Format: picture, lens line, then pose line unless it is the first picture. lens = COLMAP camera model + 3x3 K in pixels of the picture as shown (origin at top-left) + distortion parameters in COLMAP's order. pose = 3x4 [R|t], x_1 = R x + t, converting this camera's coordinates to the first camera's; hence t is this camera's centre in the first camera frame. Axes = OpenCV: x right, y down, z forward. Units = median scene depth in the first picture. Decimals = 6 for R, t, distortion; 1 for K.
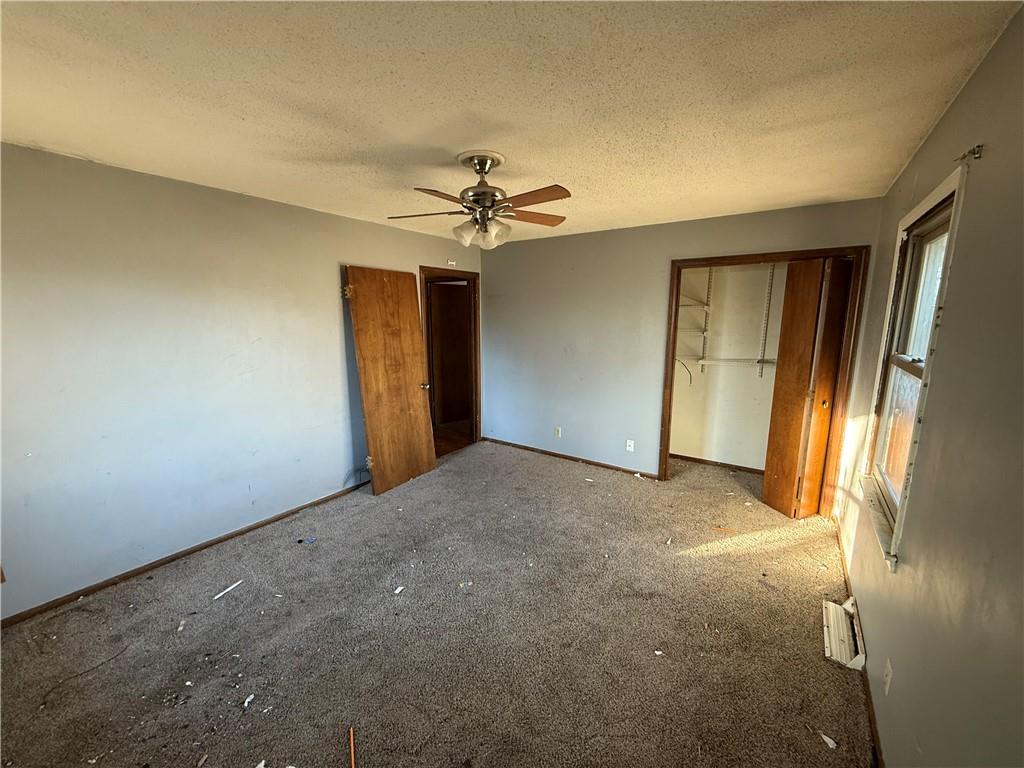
lens RADIAL K [[406.7, 0, 509.7], [0, 406.7, 383.7], [0, 0, 1]] dist [-0.000233, -0.000170]
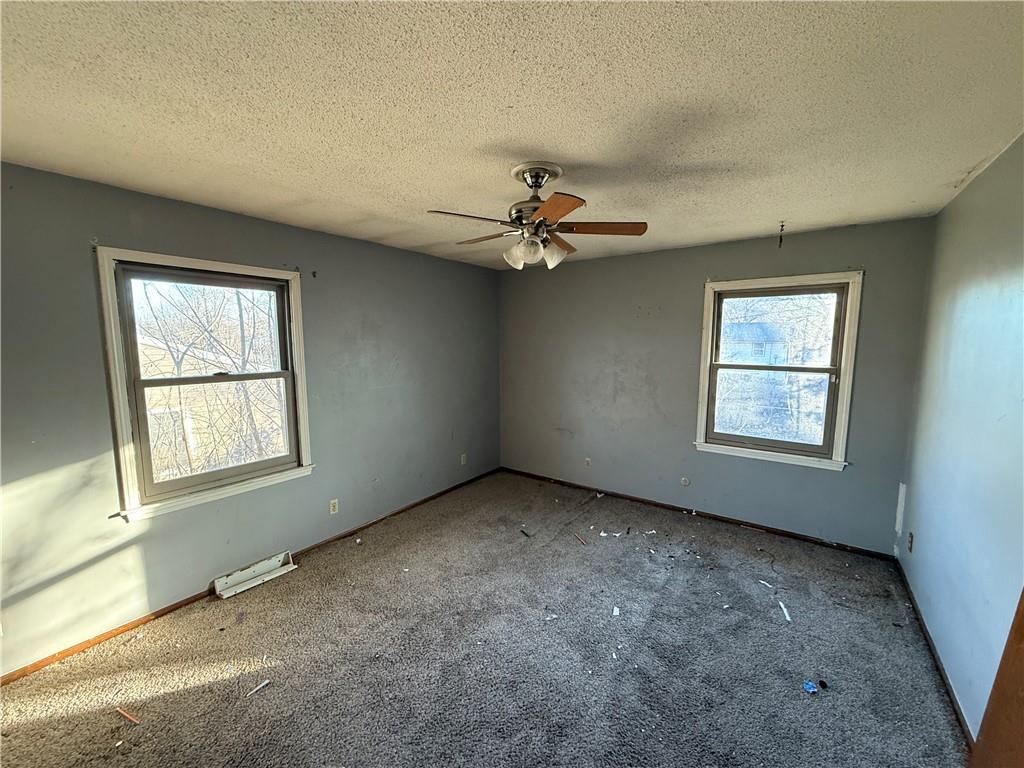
lens RADIAL K [[406.7, 0, 509.7], [0, 406.7, 383.7], [0, 0, 1]] dist [-0.000233, -0.000170]
pose [[-0.999829, -0.001459, 0.018438, -0.024939], [0.003738, 0.960372, 0.278696, -0.306039], [-0.018114, 0.278718, -0.960202, 1.742976]]
